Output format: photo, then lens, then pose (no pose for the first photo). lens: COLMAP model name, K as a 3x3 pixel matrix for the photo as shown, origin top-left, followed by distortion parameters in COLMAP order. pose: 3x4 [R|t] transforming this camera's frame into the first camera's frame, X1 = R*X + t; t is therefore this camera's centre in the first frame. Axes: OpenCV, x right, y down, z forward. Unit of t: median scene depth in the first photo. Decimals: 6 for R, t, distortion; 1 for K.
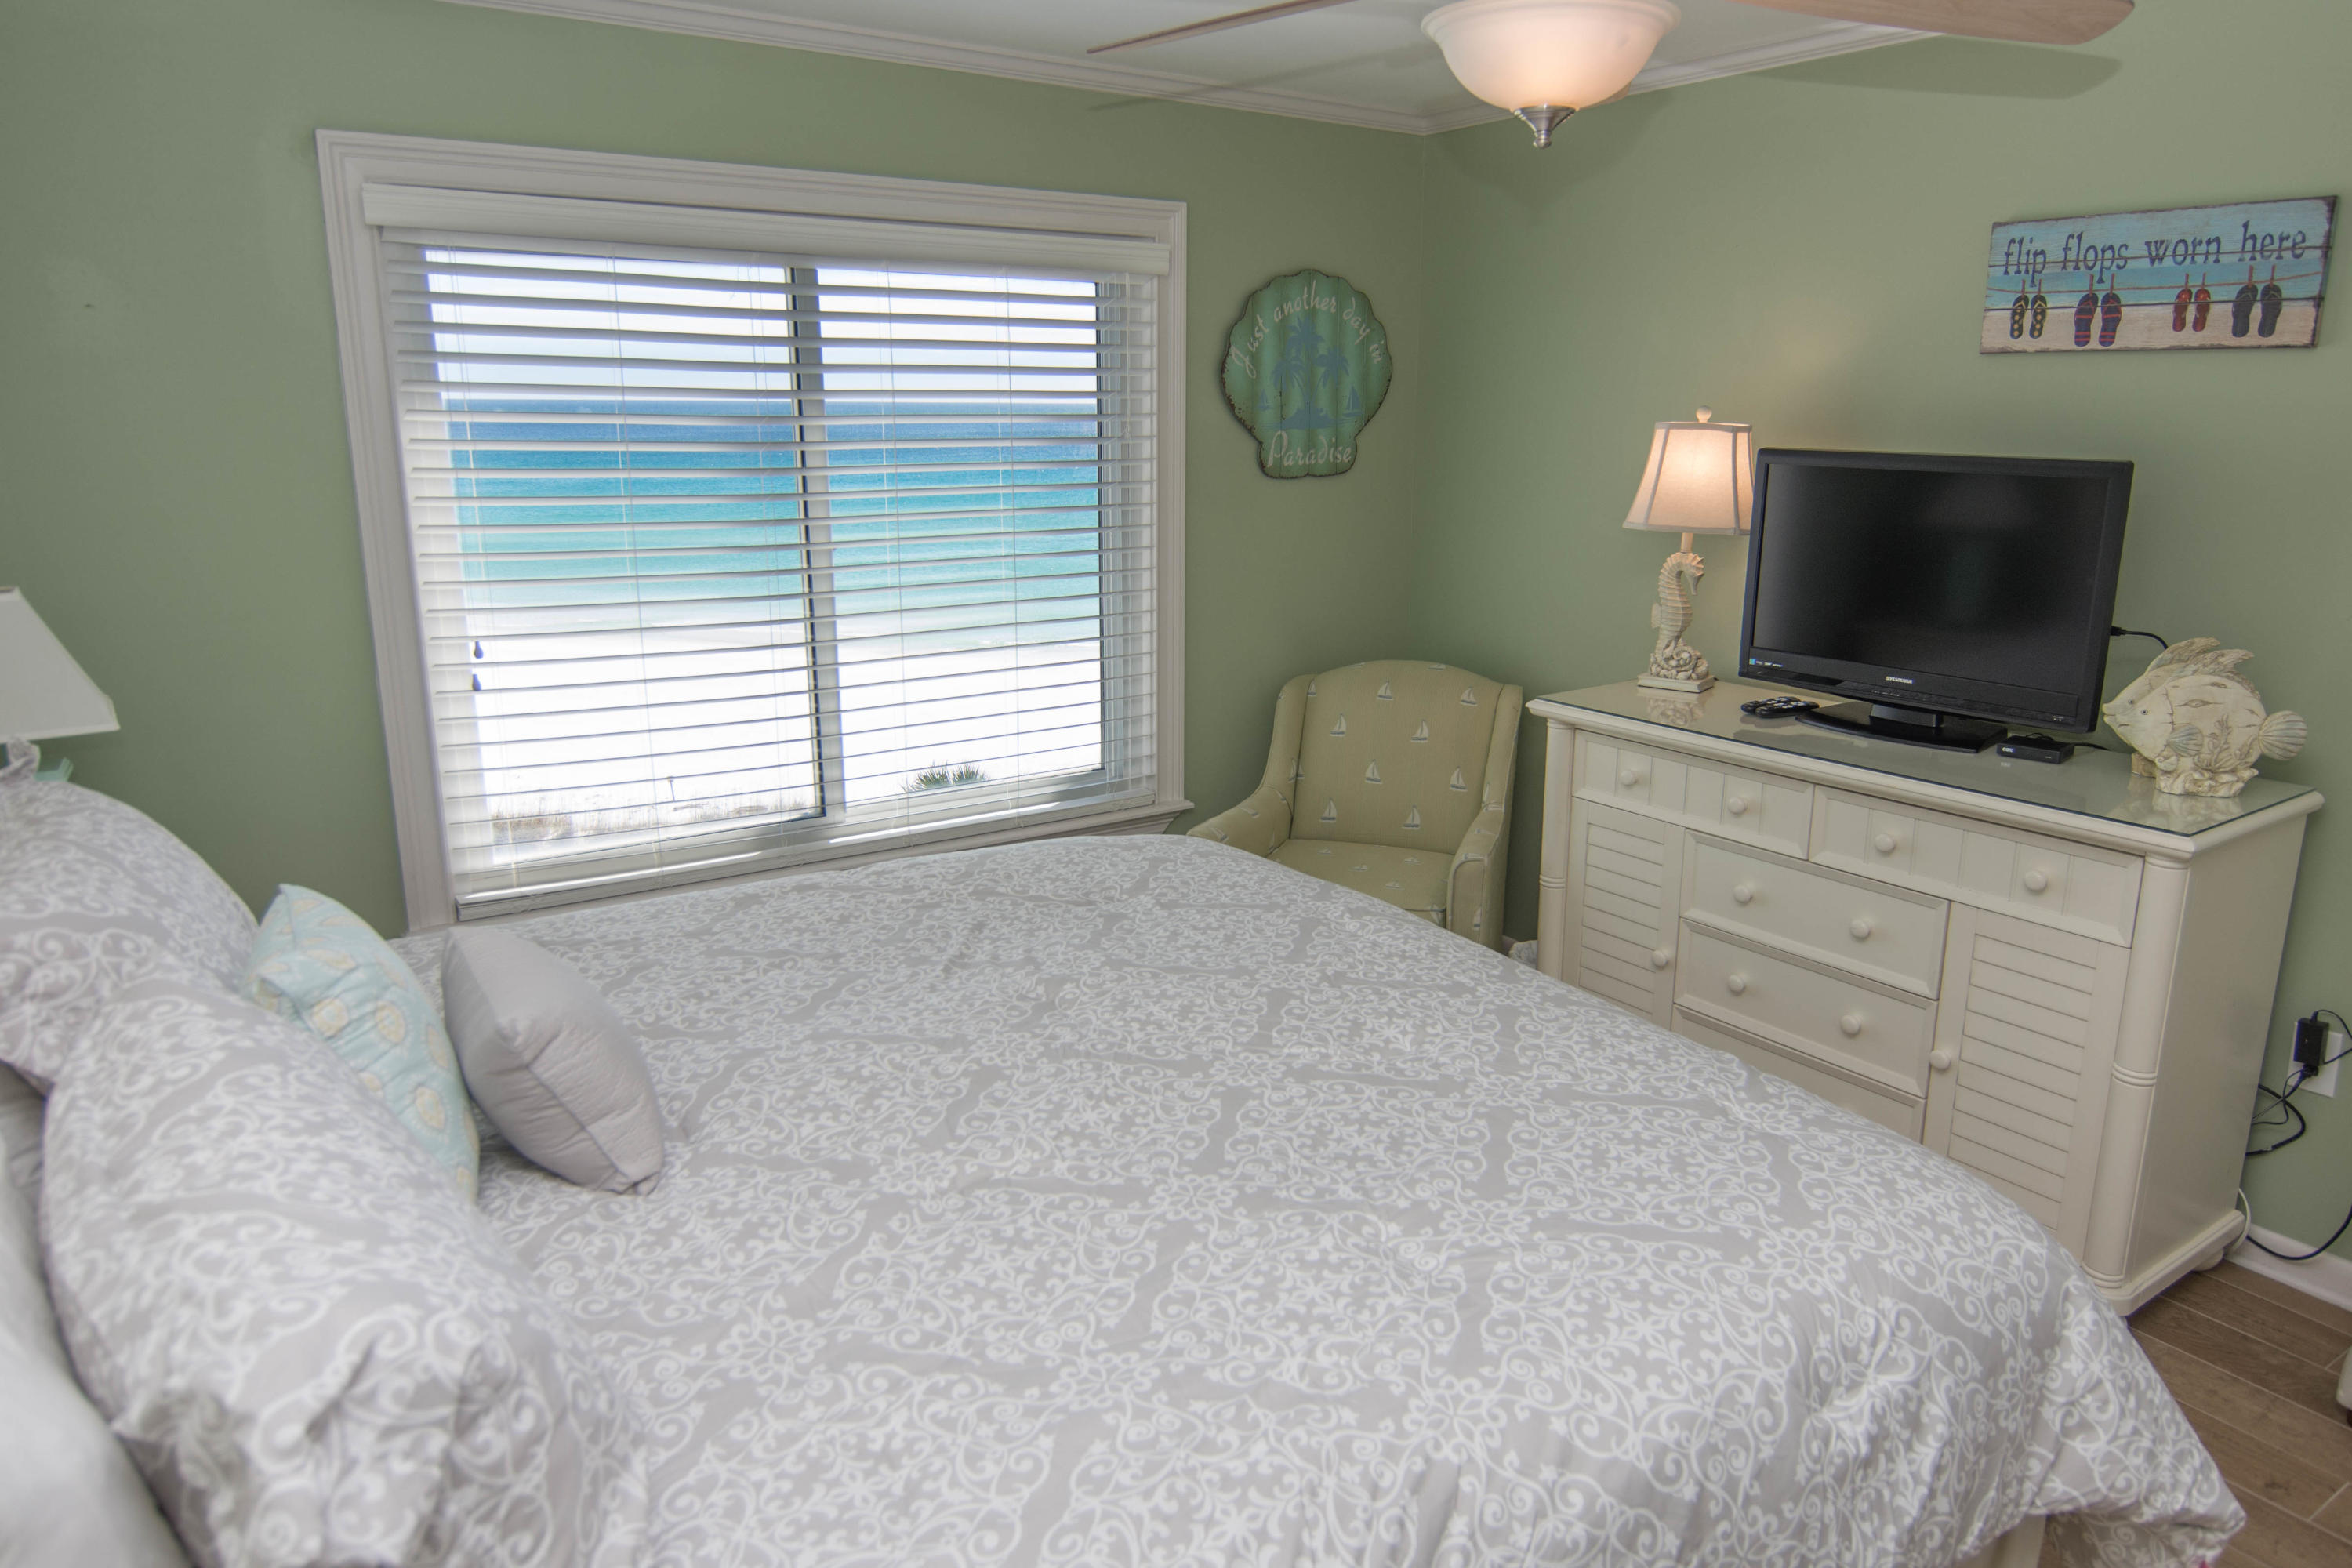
lens RADIAL K [[1552.6, 0, 1196.0], [0, 1552.6, 788.8], [0, 0, 1]] dist [0.005196, -0.021208]
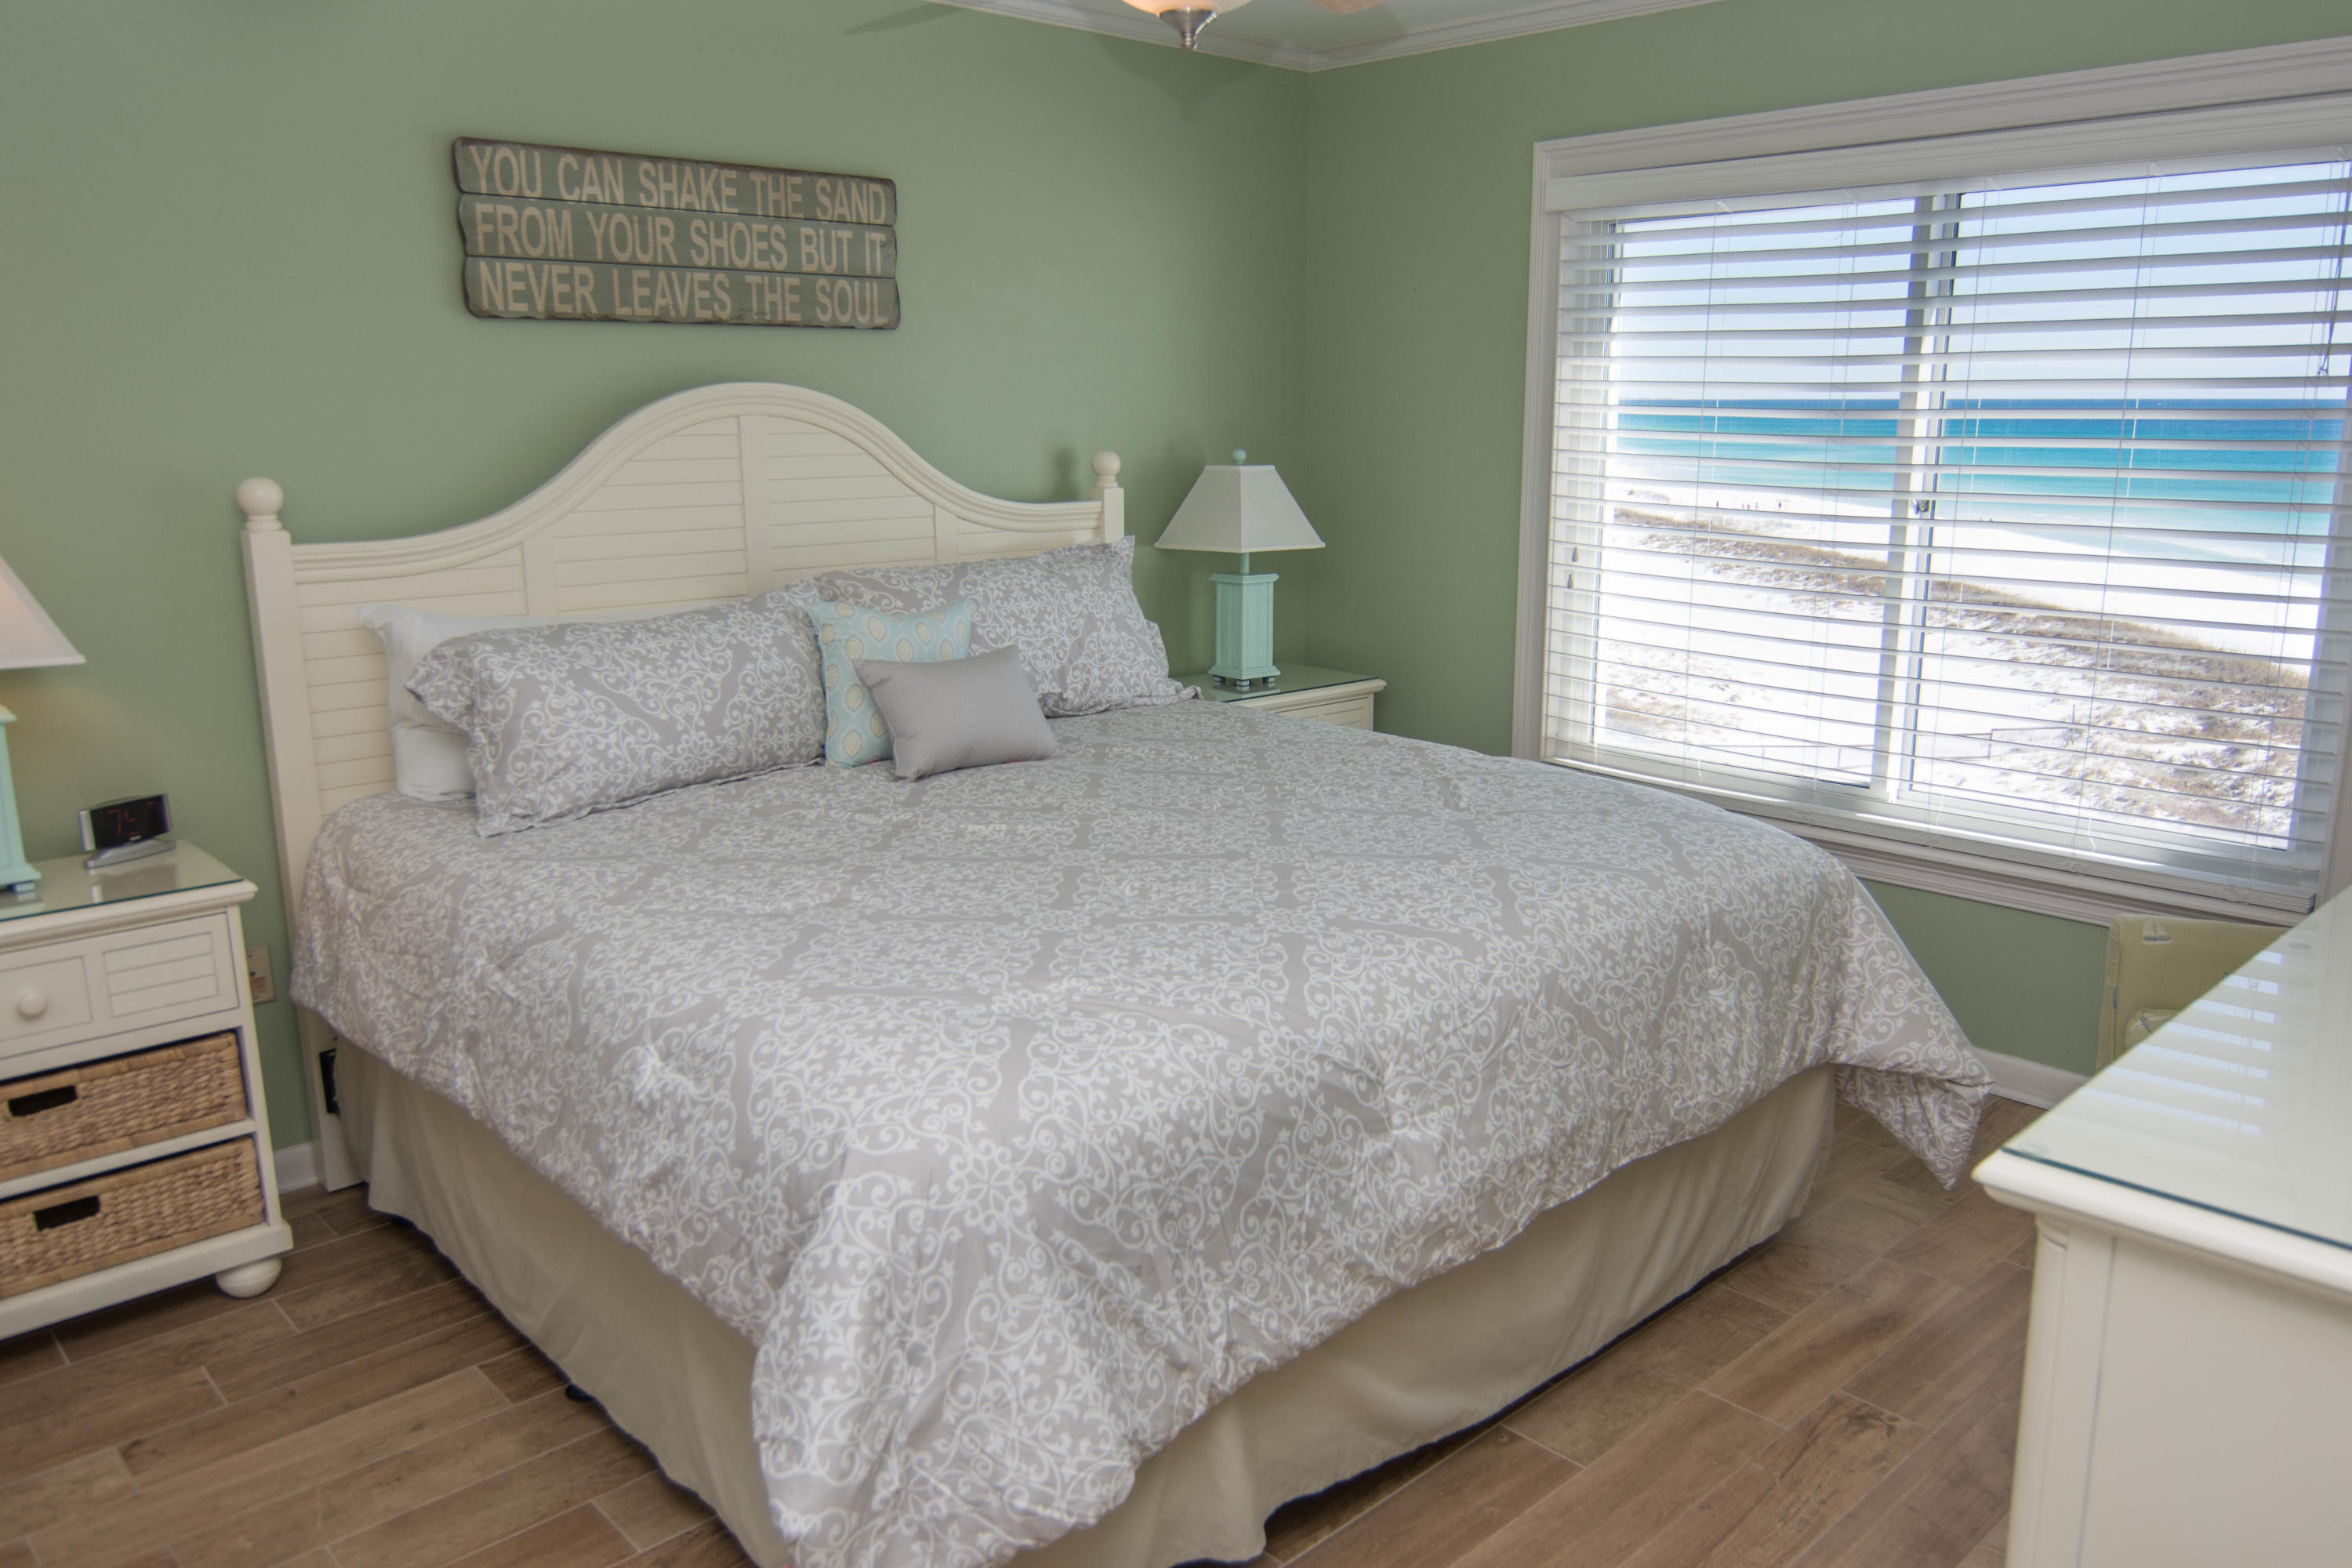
lens RADIAL K [[1735.1, 0, 1229.6], [0, 1735.1, 774.4], [0, 0, 1]] dist [-0.003377, 0.004302]
pose [[0.156697, 0.205453, -0.966041, 0.632736], [-0.236889, 0.957390, 0.165188, -0.064171], [0.958817, 0.202960, 0.198690, 0.389051]]
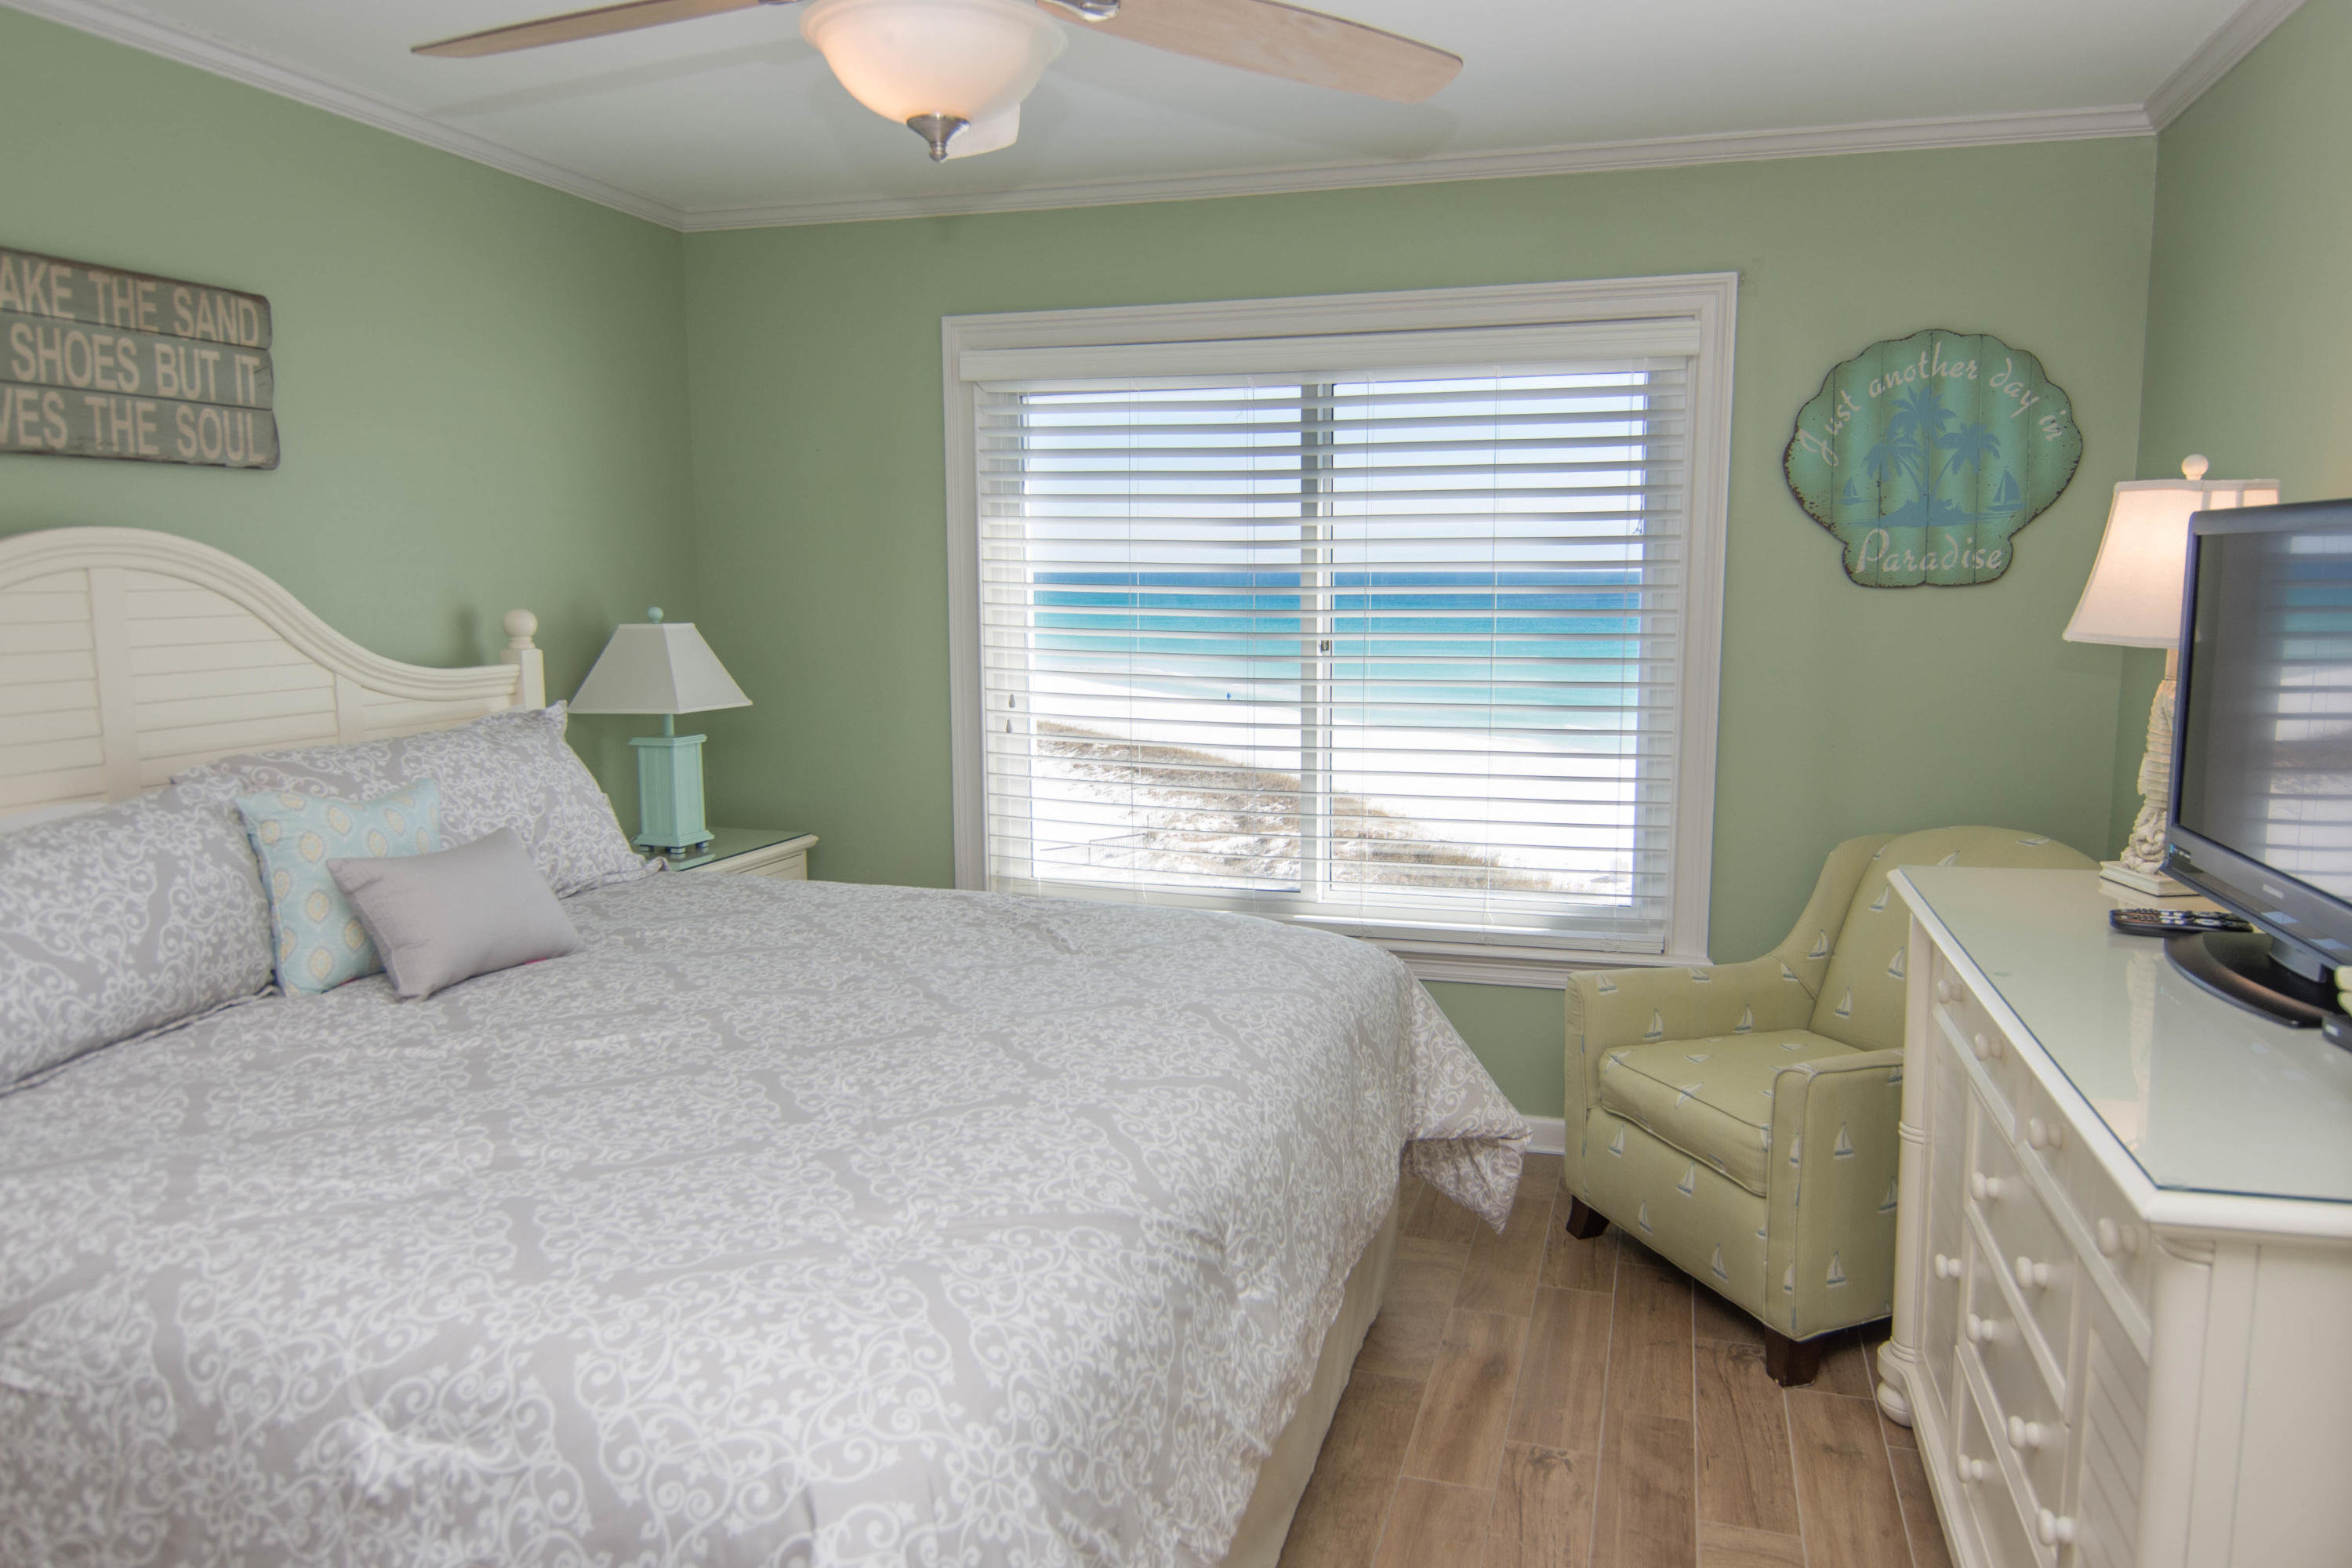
lens RADIAL K [[1552.6, 0, 1201.7], [0, 1552.6, 774.5], [0, 0, 1]] dist [0.005196, -0.021208]
pose [[0.627602, 0.096579, -0.772521, 0.477207], [-0.184506, 0.982459, -0.027069, -0.018344], [0.756355, 0.159523, 0.634412, 0.245216]]
